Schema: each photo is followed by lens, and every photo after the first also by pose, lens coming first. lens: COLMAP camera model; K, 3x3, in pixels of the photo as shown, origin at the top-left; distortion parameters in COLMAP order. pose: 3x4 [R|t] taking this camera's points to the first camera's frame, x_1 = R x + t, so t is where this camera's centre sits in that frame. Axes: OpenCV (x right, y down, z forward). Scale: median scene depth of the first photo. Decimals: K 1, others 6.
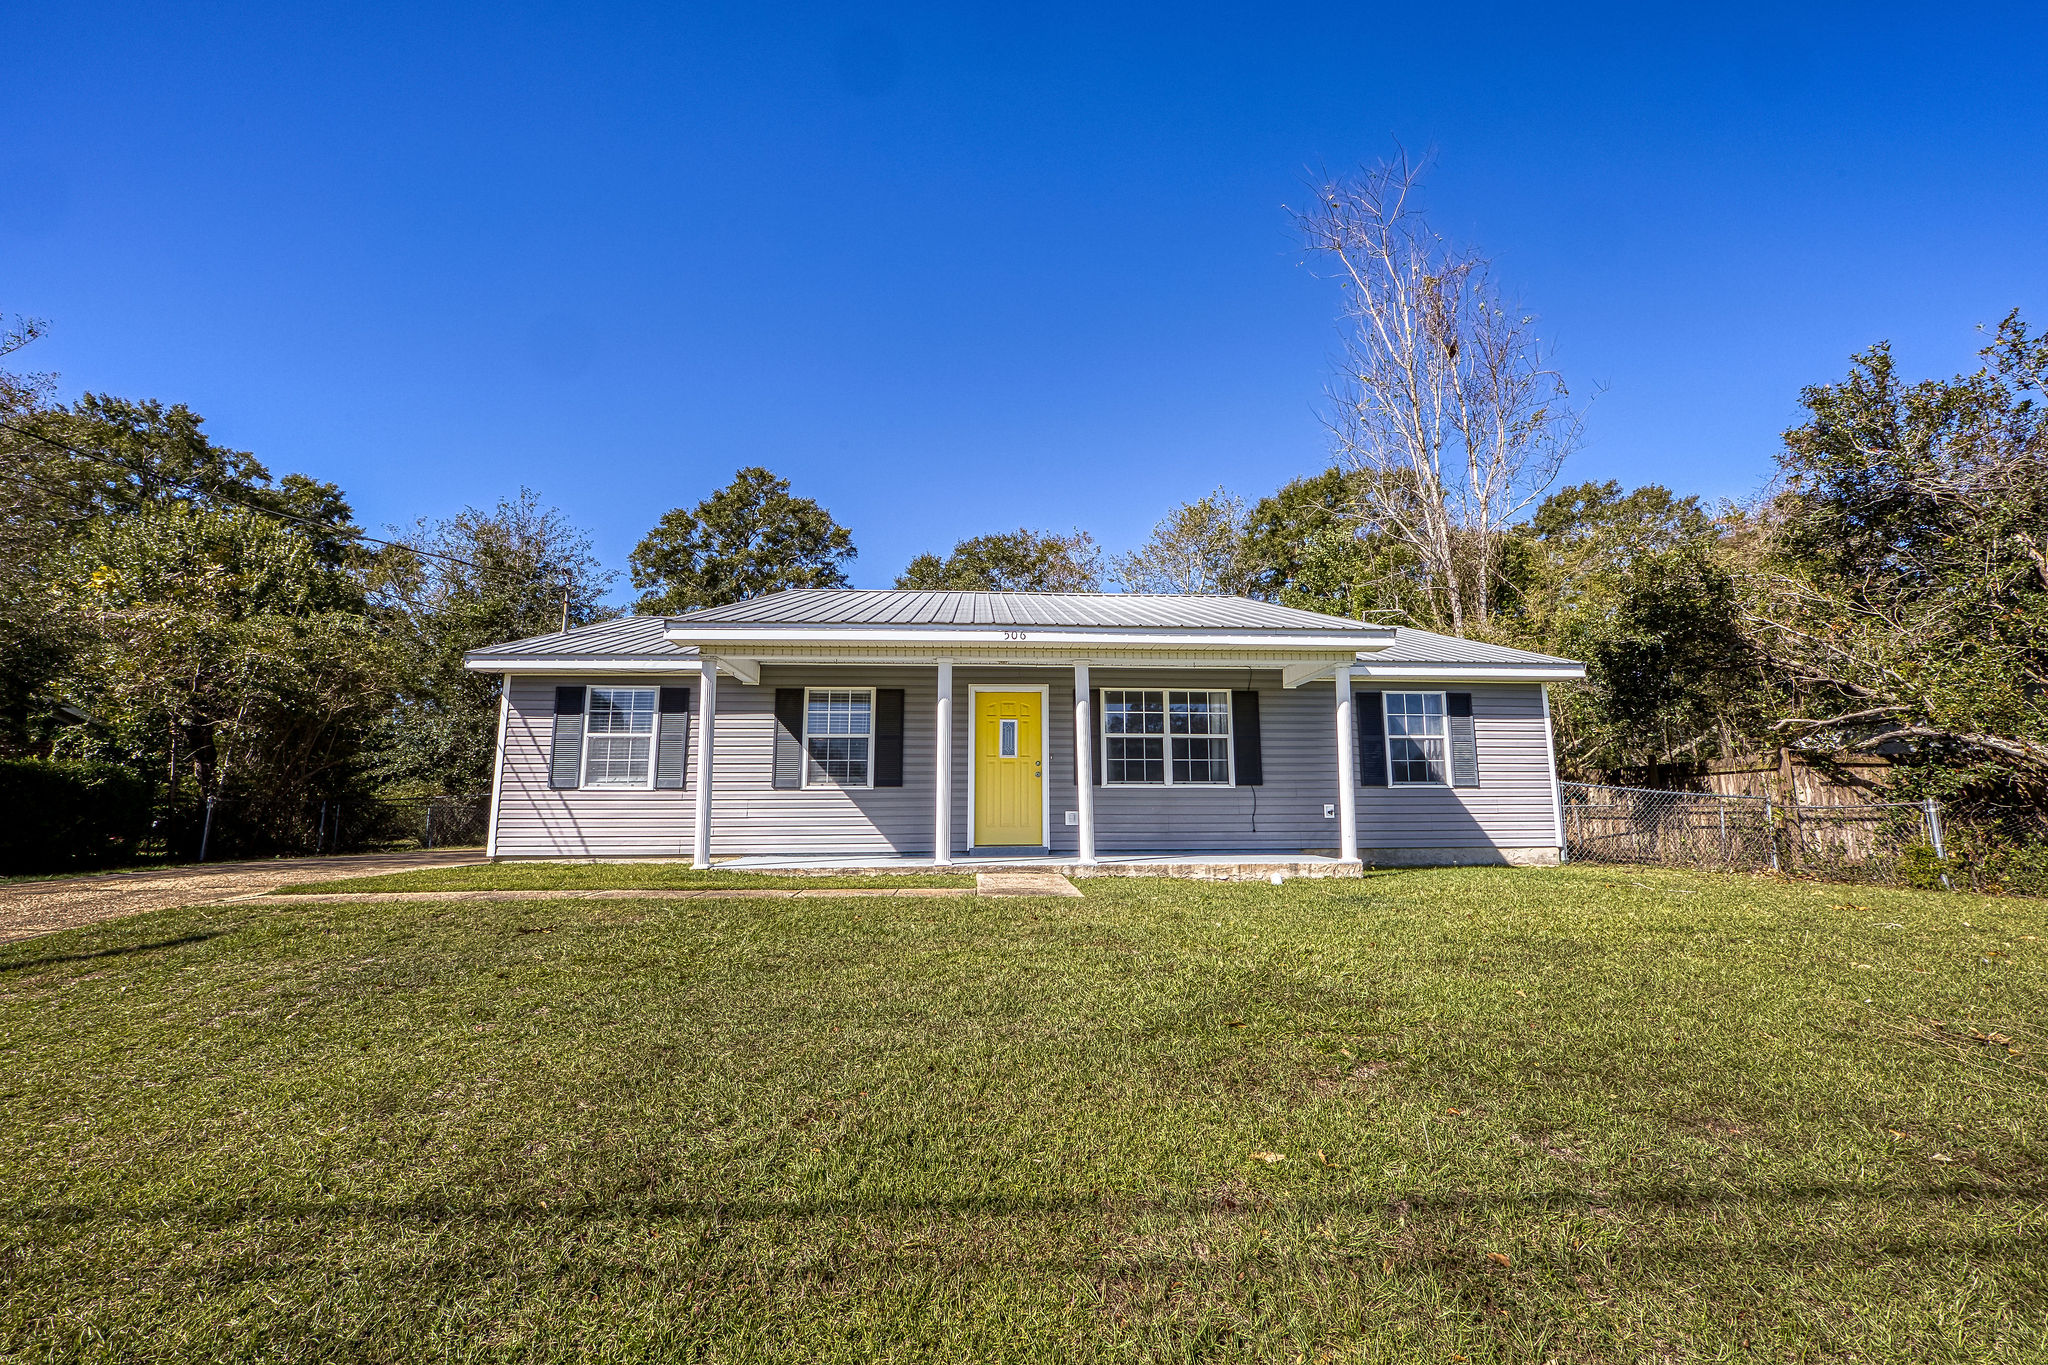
lens RADIAL K [[849.8, 0, 1031.8], [0, 849.8, 685.8], [0, 0, 1]] dist [-0.007423, 0.001646]
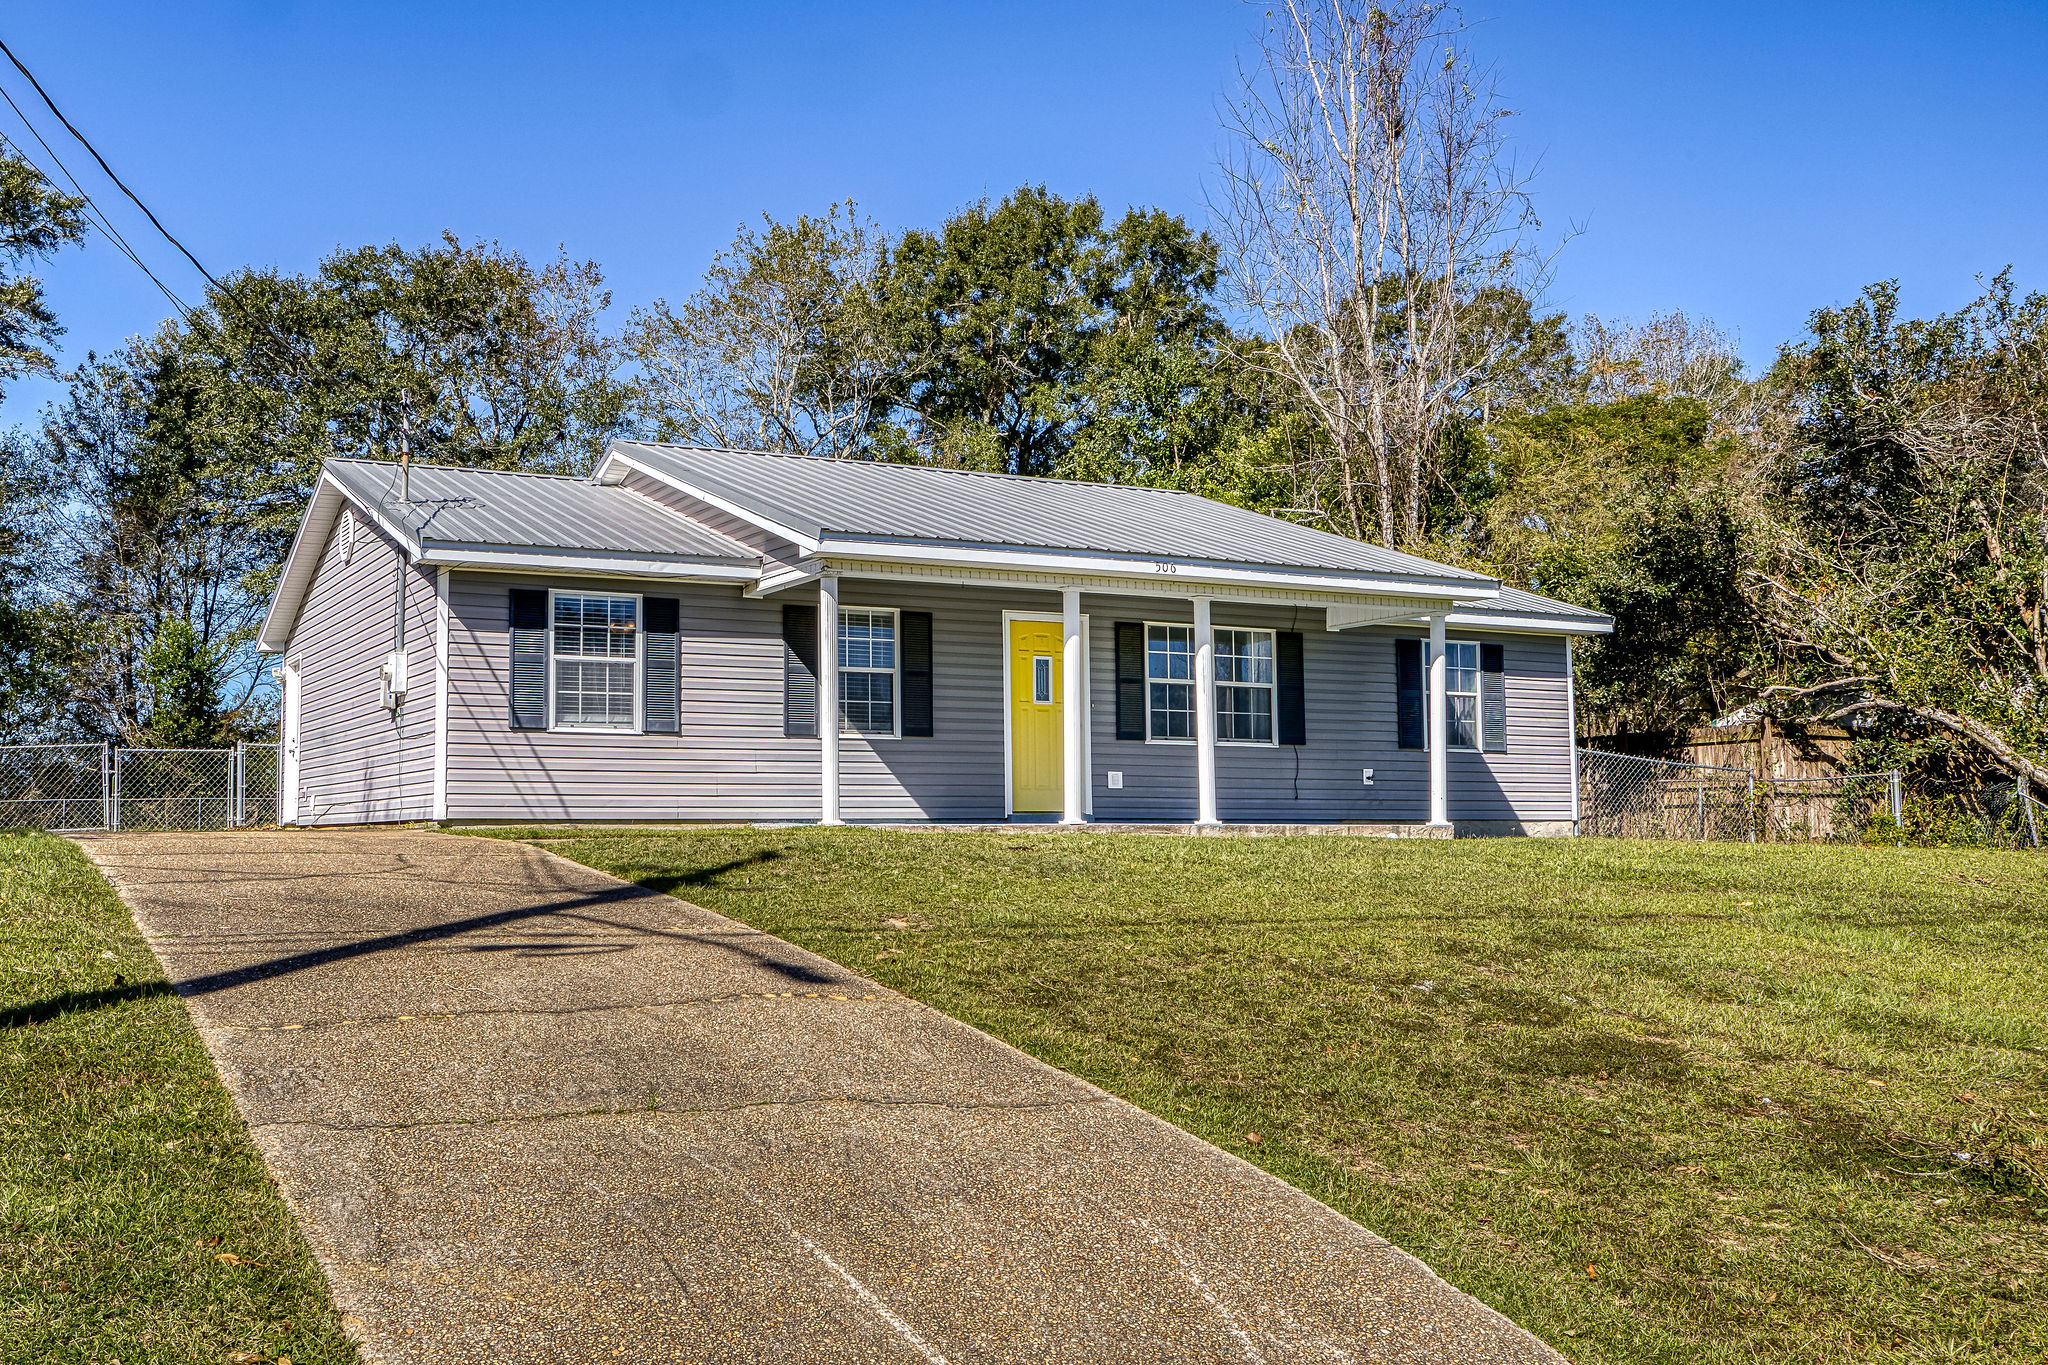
lens RADIAL K [[1948.8, 0, 876.0], [0, 1948.8, 709.3], [0, 0, 1]] dist [0.003402, 0.000000]
pose [[0.925453, 0.026849, 0.377910, -0.853661], [-0.057866, 0.995799, 0.070958, -0.031012], [-0.374418, -0.087536, 0.923119, -0.625109]]
